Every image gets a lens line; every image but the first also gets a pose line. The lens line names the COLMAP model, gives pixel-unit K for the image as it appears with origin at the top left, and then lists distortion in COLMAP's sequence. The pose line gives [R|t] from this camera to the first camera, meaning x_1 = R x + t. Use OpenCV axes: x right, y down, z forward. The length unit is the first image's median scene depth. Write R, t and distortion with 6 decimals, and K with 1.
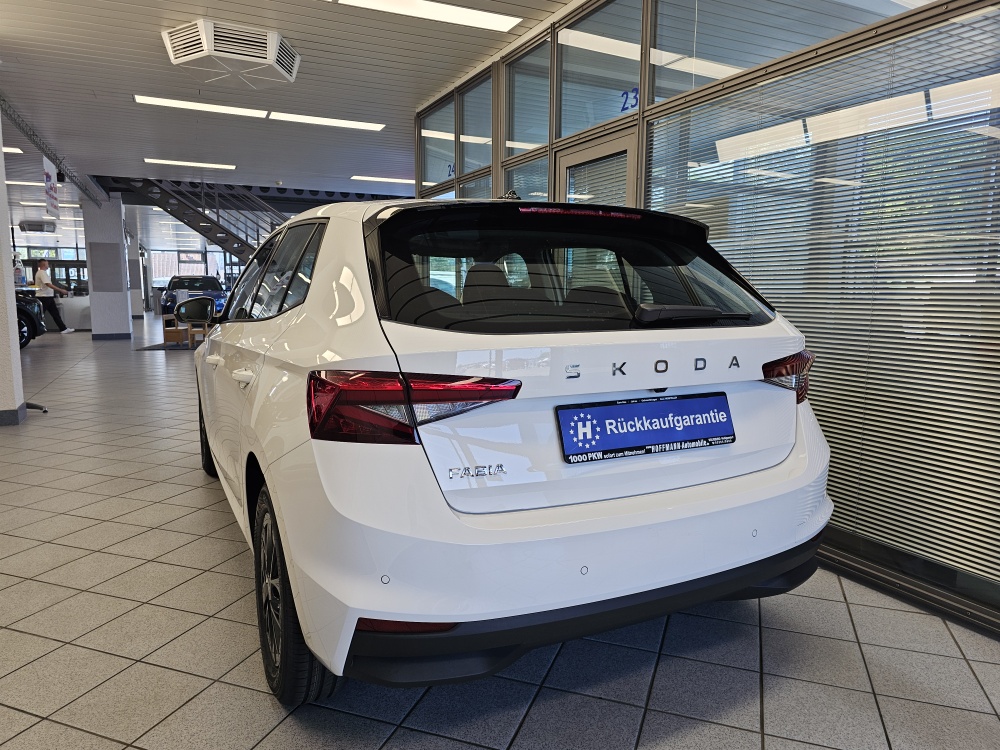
lens RADIAL K [[667.4, 0, 500.0], [0, 667.4, 375.0], [0, 0, 1]] dist [0.000879, -0.001628]
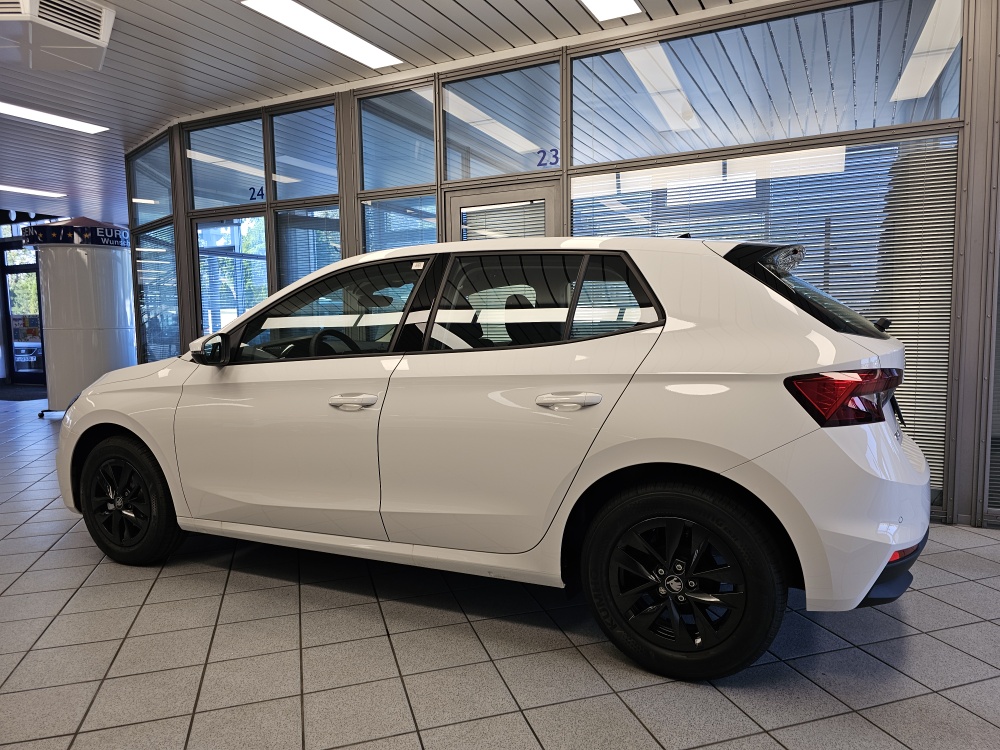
lens RADIAL K [[667.4, 0, 500.0], [0, 667.4, 375.0], [0, 0, 1]] dist [0.000879, -0.001628]
pose [[0.797554, -0.067539, 0.599455, -0.434848], [0.096075, 0.995250, -0.015693, -0.012474], [-0.595548, 0.070109, 0.800255, 0.091864]]
